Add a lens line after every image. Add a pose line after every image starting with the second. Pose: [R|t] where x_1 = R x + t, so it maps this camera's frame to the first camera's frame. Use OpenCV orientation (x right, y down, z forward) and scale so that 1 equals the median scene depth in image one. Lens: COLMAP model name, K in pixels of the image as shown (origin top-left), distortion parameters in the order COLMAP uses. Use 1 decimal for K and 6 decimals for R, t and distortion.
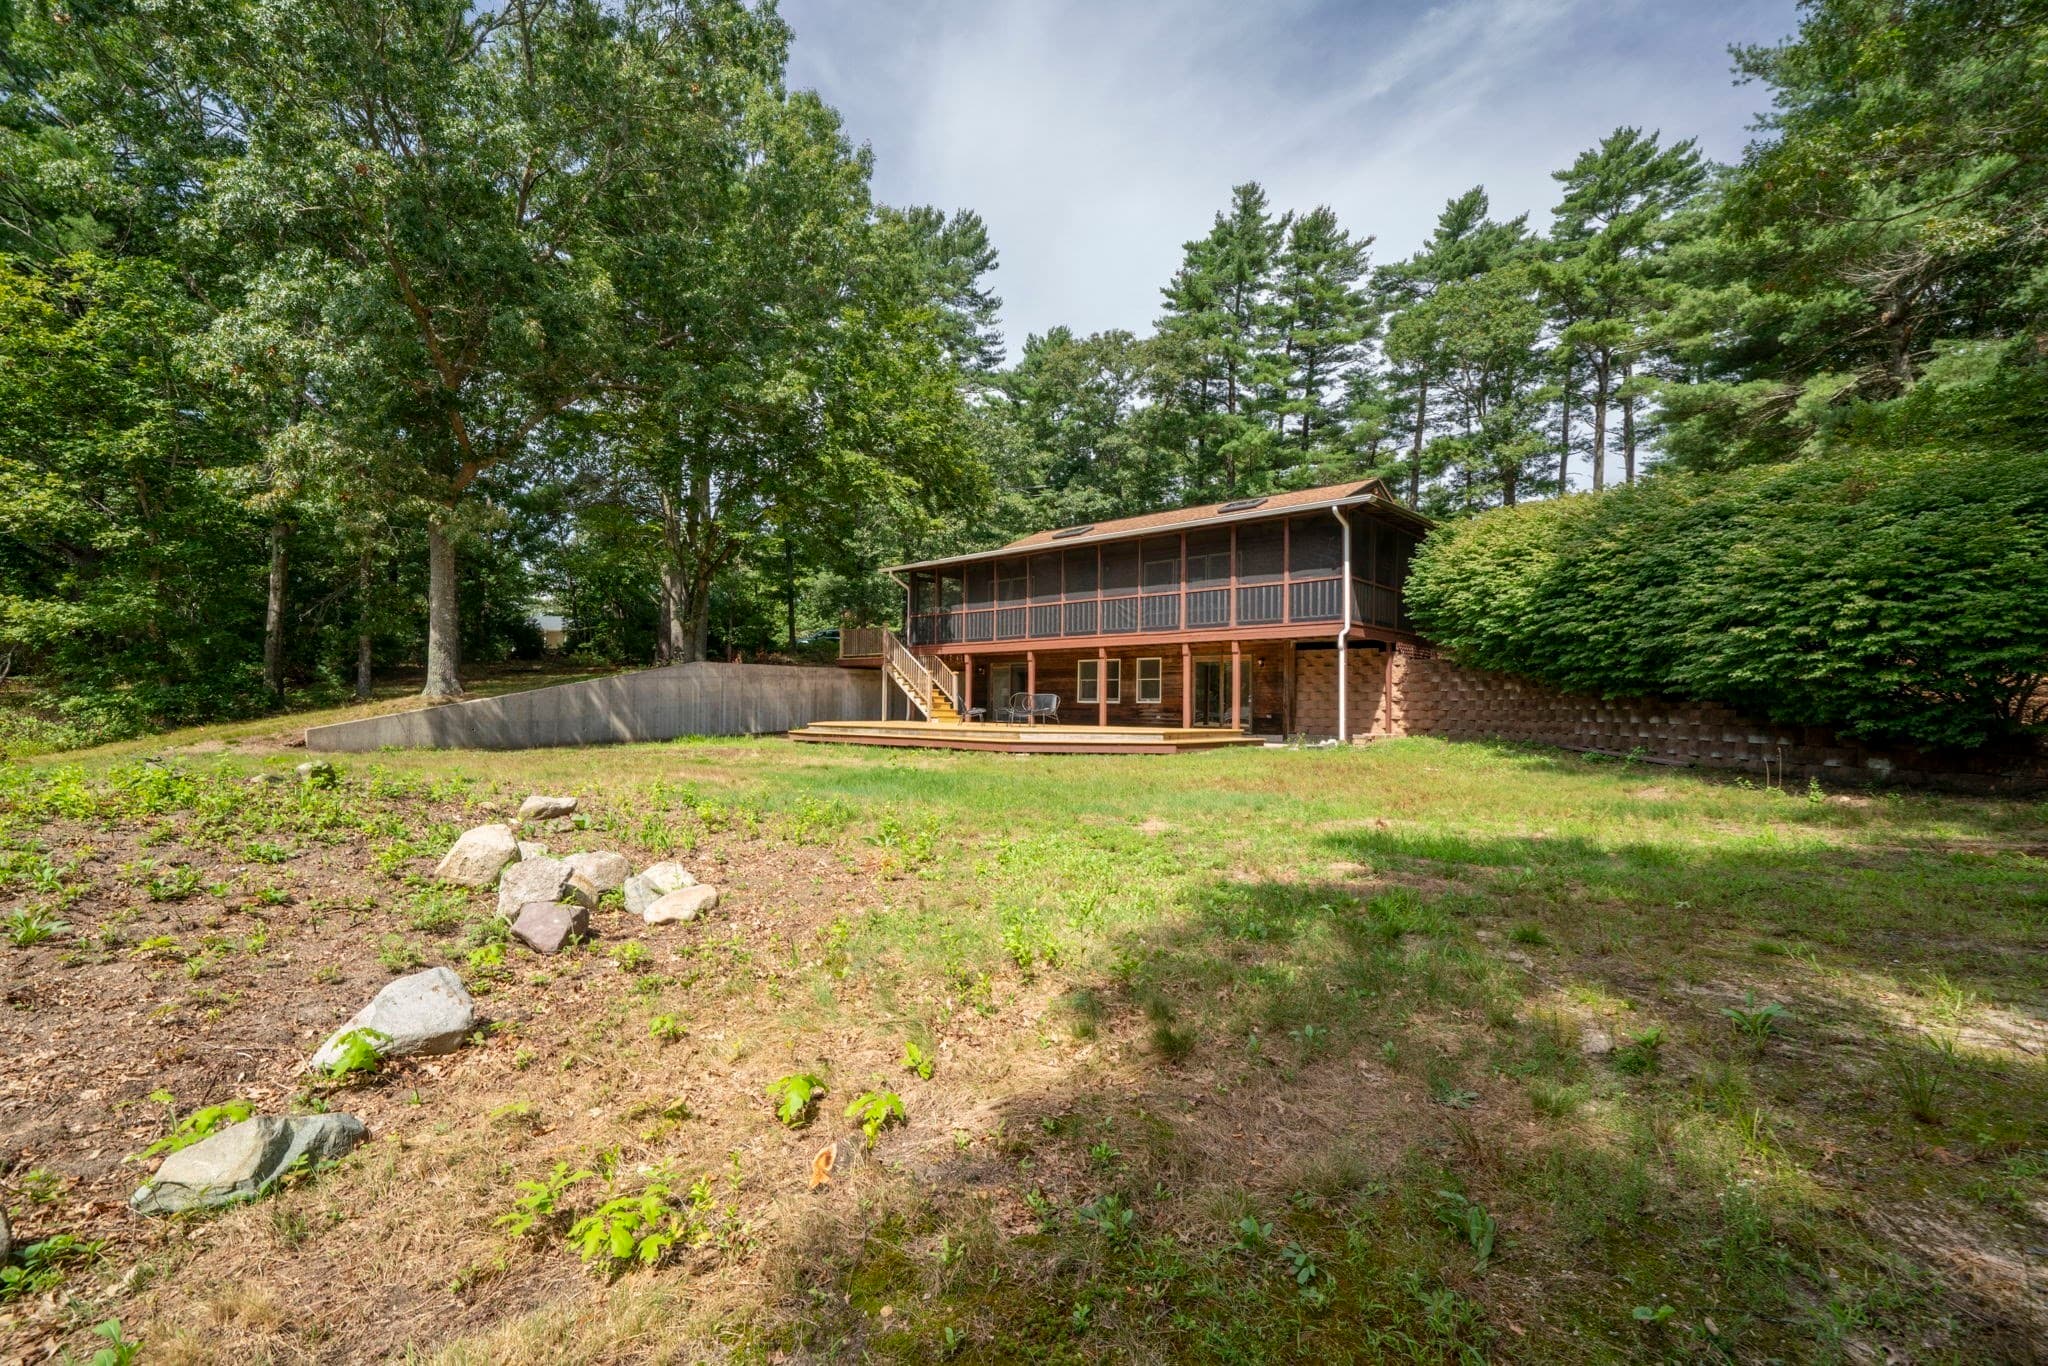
lens RADIAL K [[879.8, 0, 1021.7], [0, 879.8, 692.6], [0, 0, 1]] dist [0.001938, 0.000643]
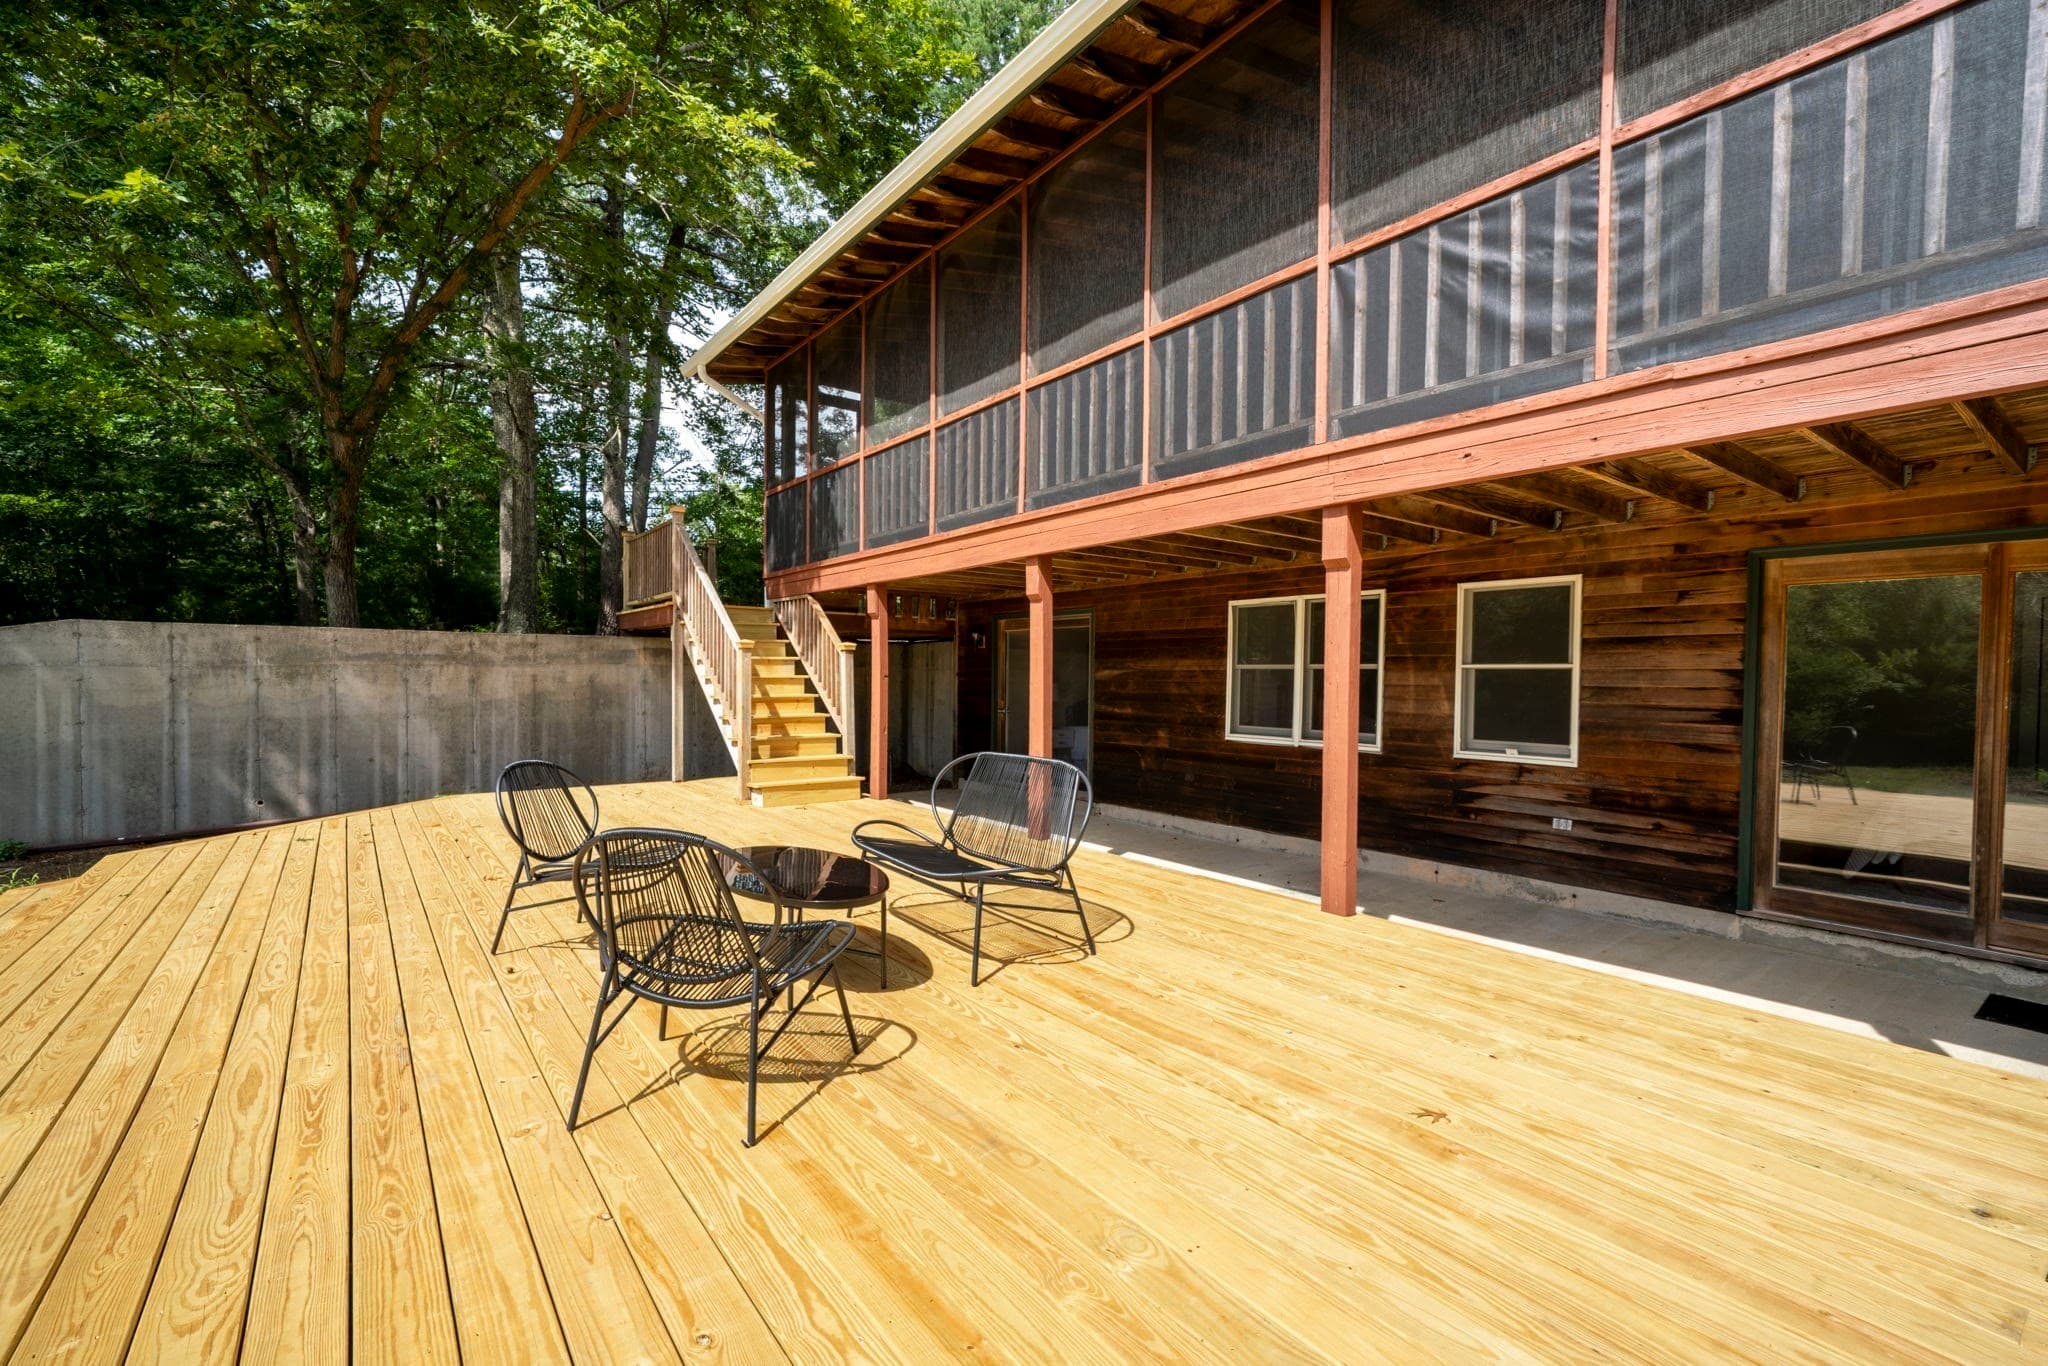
lens RADIAL K [[884.8, 0, 1027.9], [0, 884.8, 691.0], [0, 0, 1]] dist [0.002269, 0.000179]
pose [[0.984230, 0.003015, -0.176867, 0.050774], [0.002316, 0.999549, 0.029930, -0.015569], [0.176878, -0.029868, 0.983780, 0.702192]]
